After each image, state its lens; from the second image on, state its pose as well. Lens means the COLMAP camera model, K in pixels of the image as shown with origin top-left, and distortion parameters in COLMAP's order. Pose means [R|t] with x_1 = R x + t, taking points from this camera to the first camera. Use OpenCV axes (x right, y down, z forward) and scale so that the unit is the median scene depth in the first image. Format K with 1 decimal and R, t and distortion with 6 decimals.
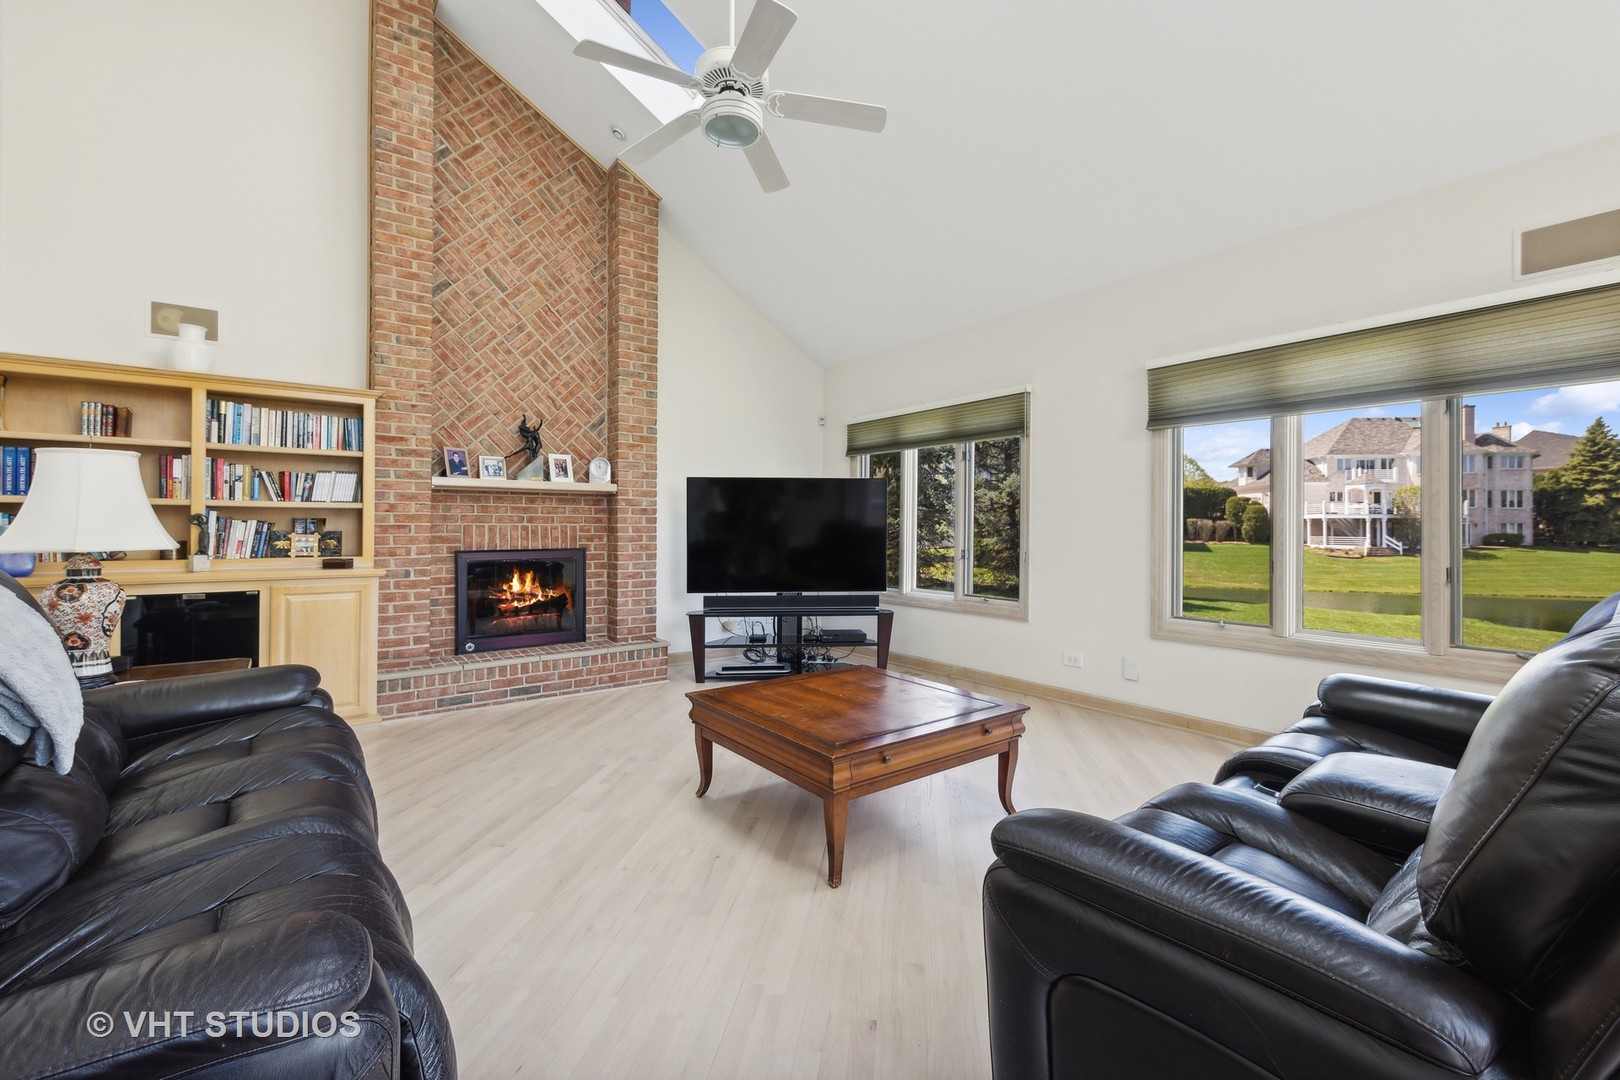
lens RADIAL K [[692.3, 0, 812.9], [0, 692.3, 529.0], [0, 0, 1]] dist [0.001602, 0.000144]
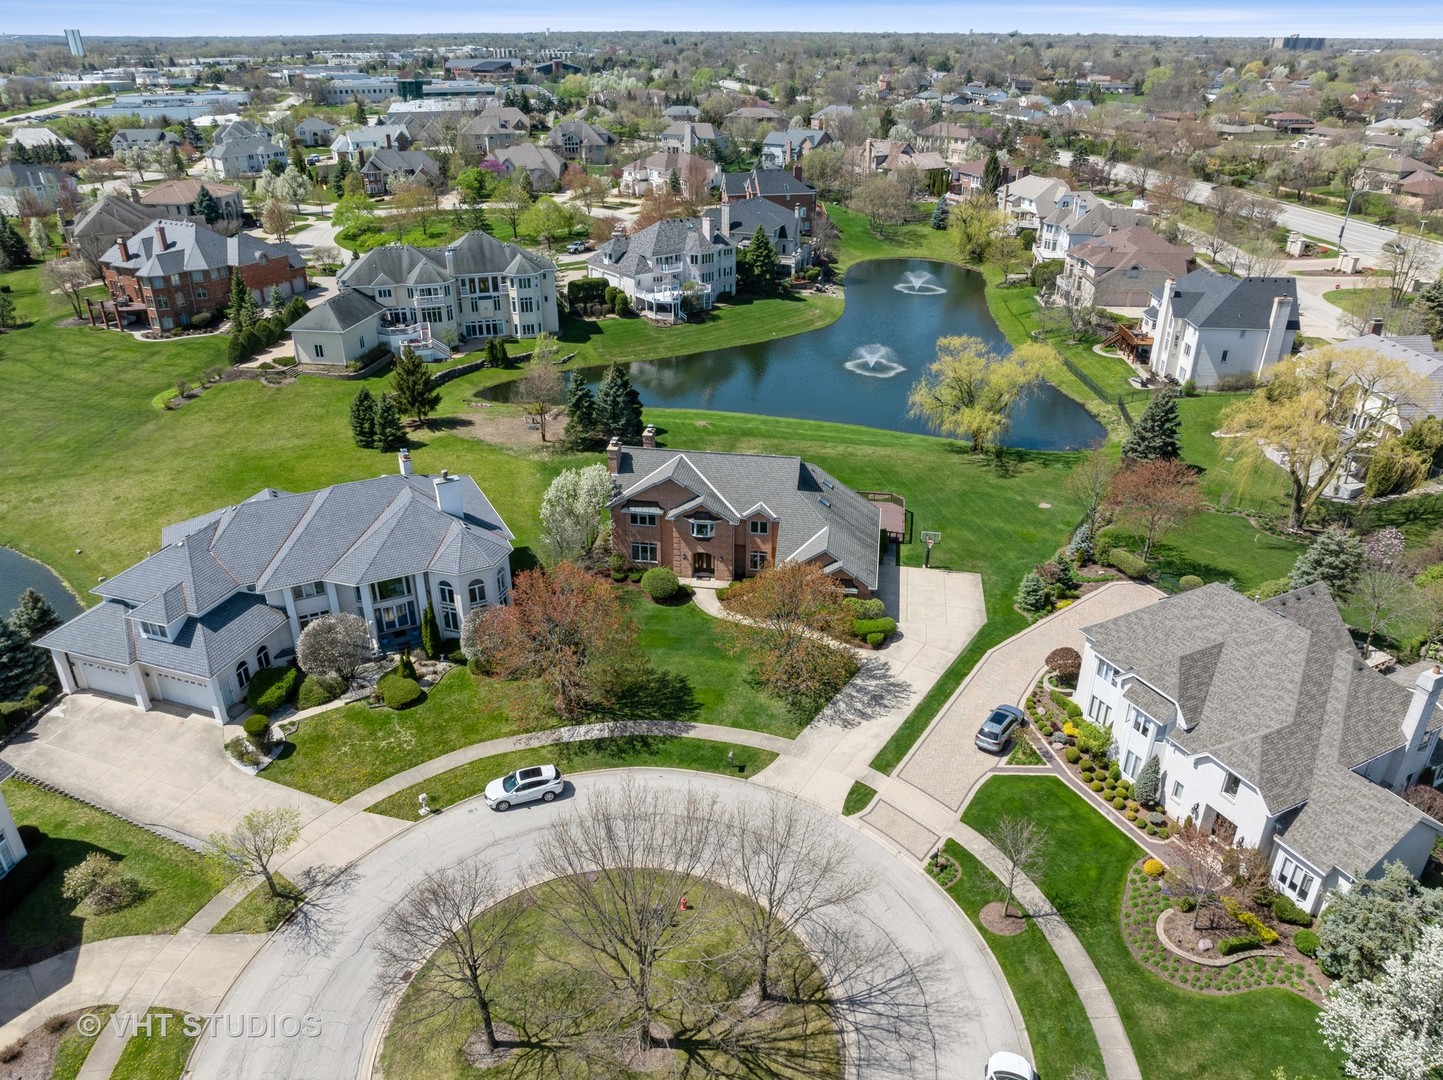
lens RADIAL K [[1018.7, 0, 721.3], [0, 1018.7, 538.3], [0, 0, 1]] dist [-0.057606, 0.028365]
pose [[0.724708, -0.313367, 0.613677, -0.967663], [0.004274, 0.892632, 0.450765, -0.663631], [-0.689043, -0.324050, 0.648237, -1.056090]]
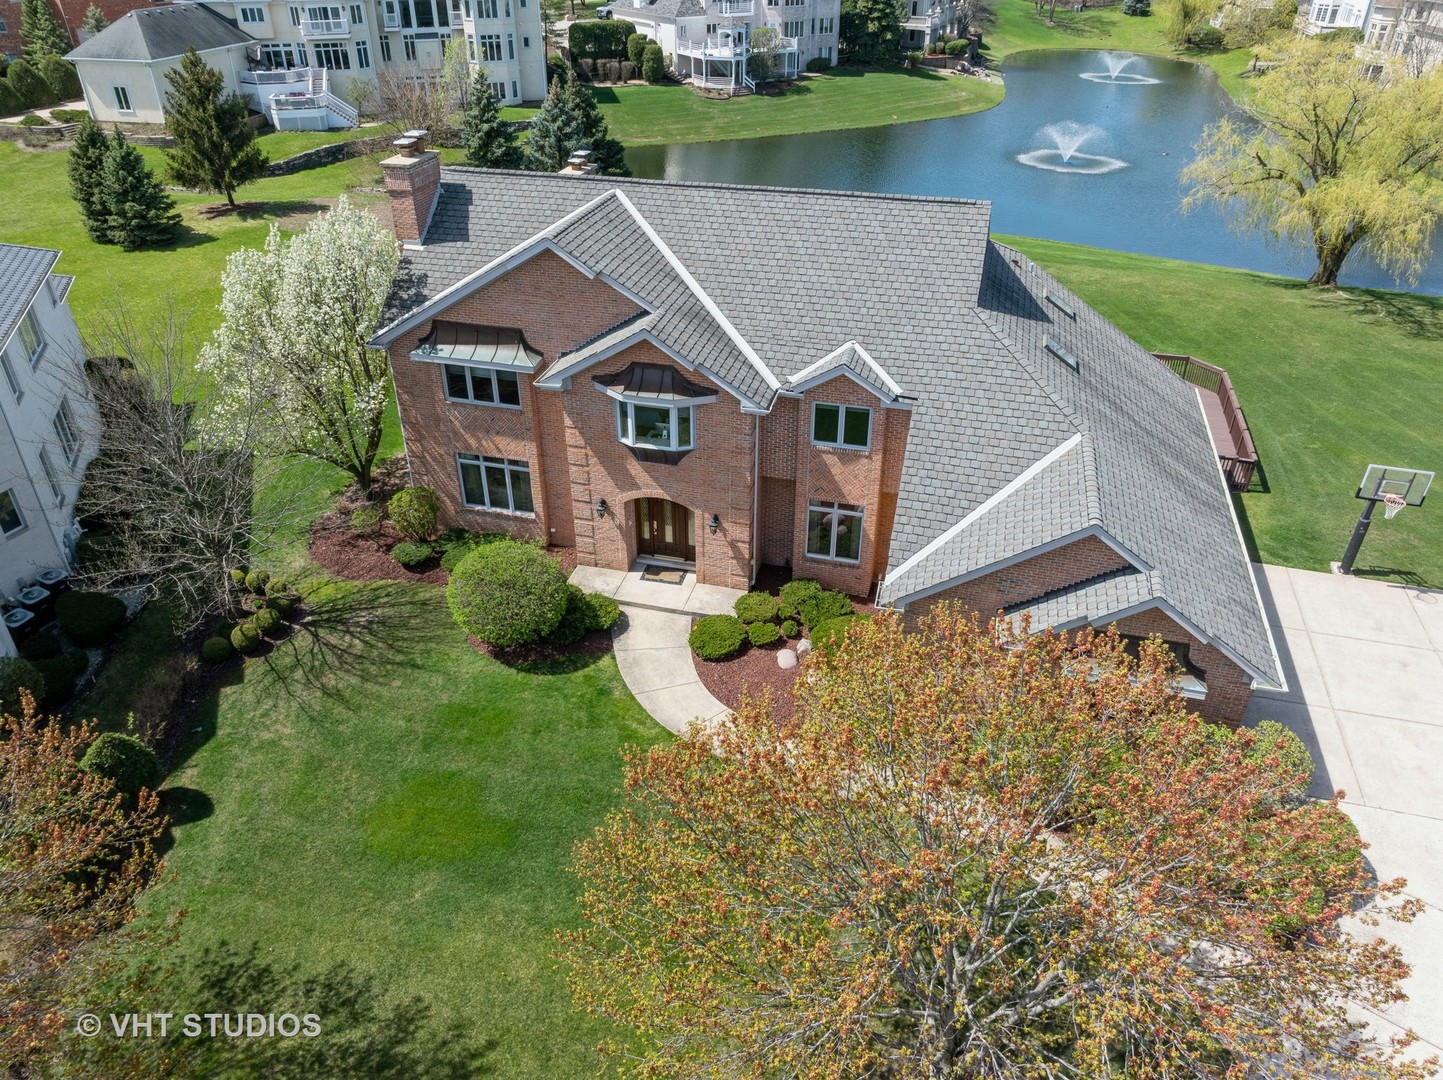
lens RADIAL K [[1018.7, 0, 718.9], [0, 1018.7, 535.1], [0, 0, 1]] dist [-0.057606, 0.028365]
pose [[0.793848, -0.330597, 0.510404, -0.348168], [0.007335, 0.844462, 0.535565, -0.241293], [-0.608073, -0.421413, 0.672799, -0.462331]]
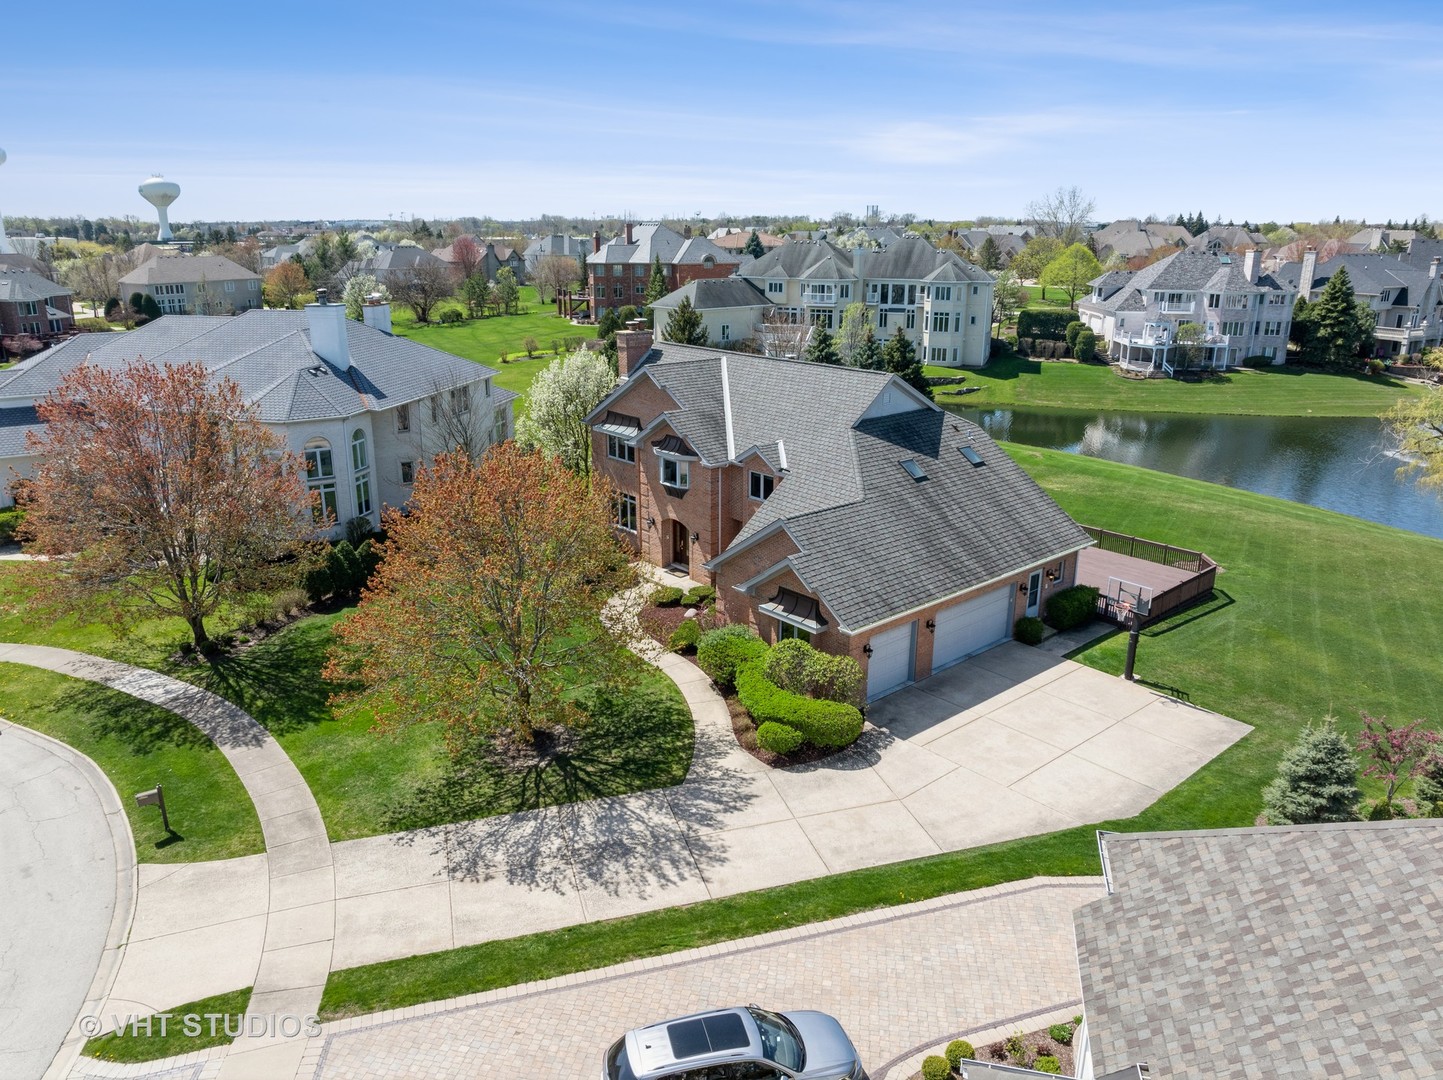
lens RADIAL K [[1018.7, 0, 714.7], [0, 1018.7, 532.4], [0, 0, 1]] dist [-0.057606, 0.028365]
pose [[0.998060, -0.020113, 0.058922, -0.155543], [0.002341, 0.957837, 0.287302, -0.224827], [-0.062216, -0.286607, 0.956026, -0.857410]]
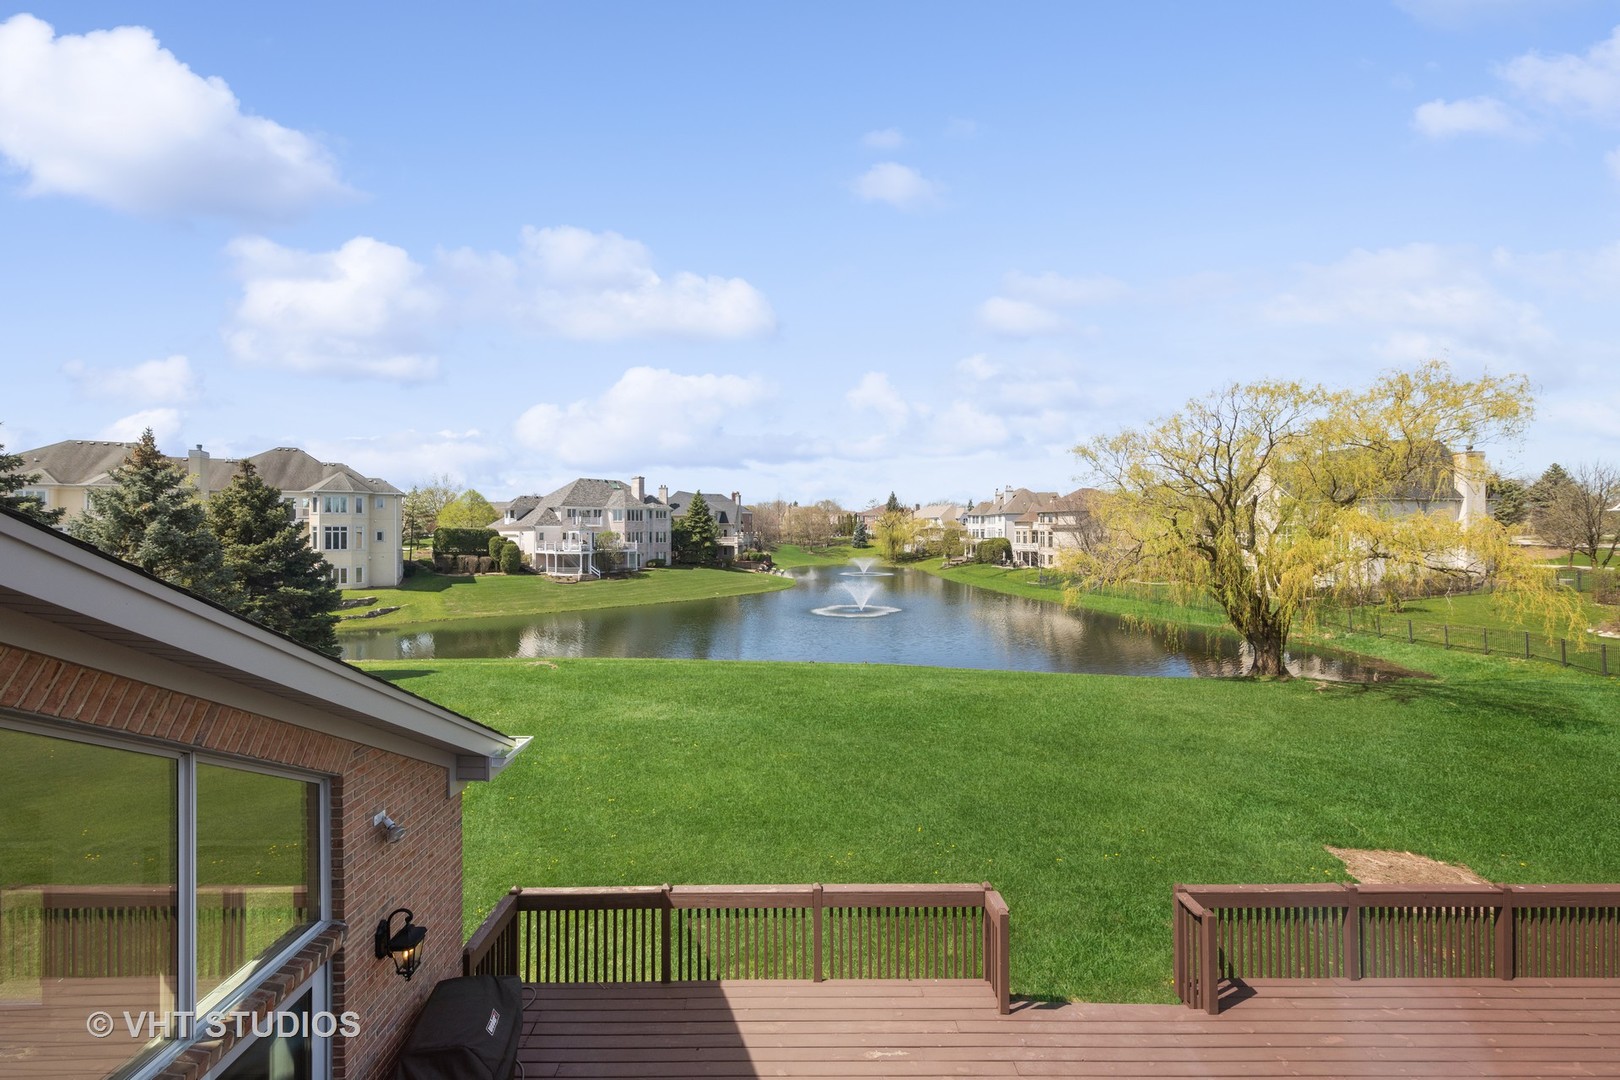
lens RADIAL K [[603.5, 0, 785.1], [0, 603.5, 529.3], [0, 0, 1]] dist [0.005361, 0.000002]
pose [[0.601944, -0.004323, 0.798527, 0.053895], [0.008735, 0.999961, -0.001171, -0.059115], [-0.798491, 0.007680, 0.601958, -0.087121]]
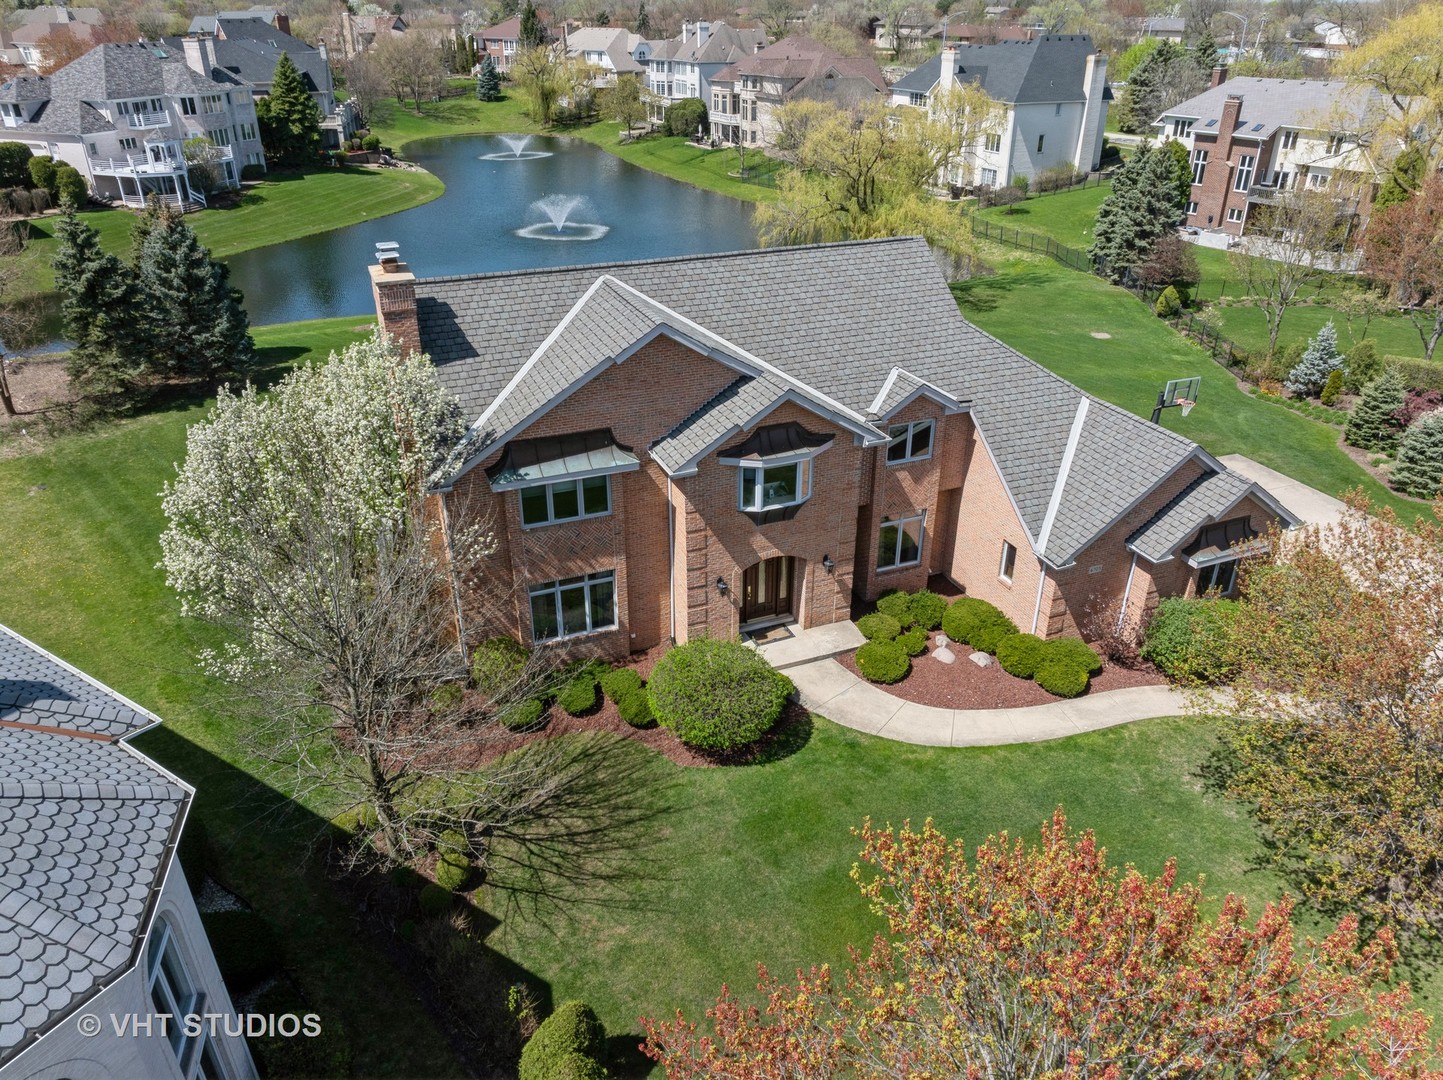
lens RADIAL K [[1018.7, 0, 722.8], [0, 1018.7, 534.6], [0, 0, 1]] dist [-0.057606, 0.028365]
pose [[0.258583, -0.453882, 0.852717, -0.518185], [0.001473, 0.882924, 0.469514, -0.237146], [-0.965988, -0.120152, 0.228977, -0.224580]]
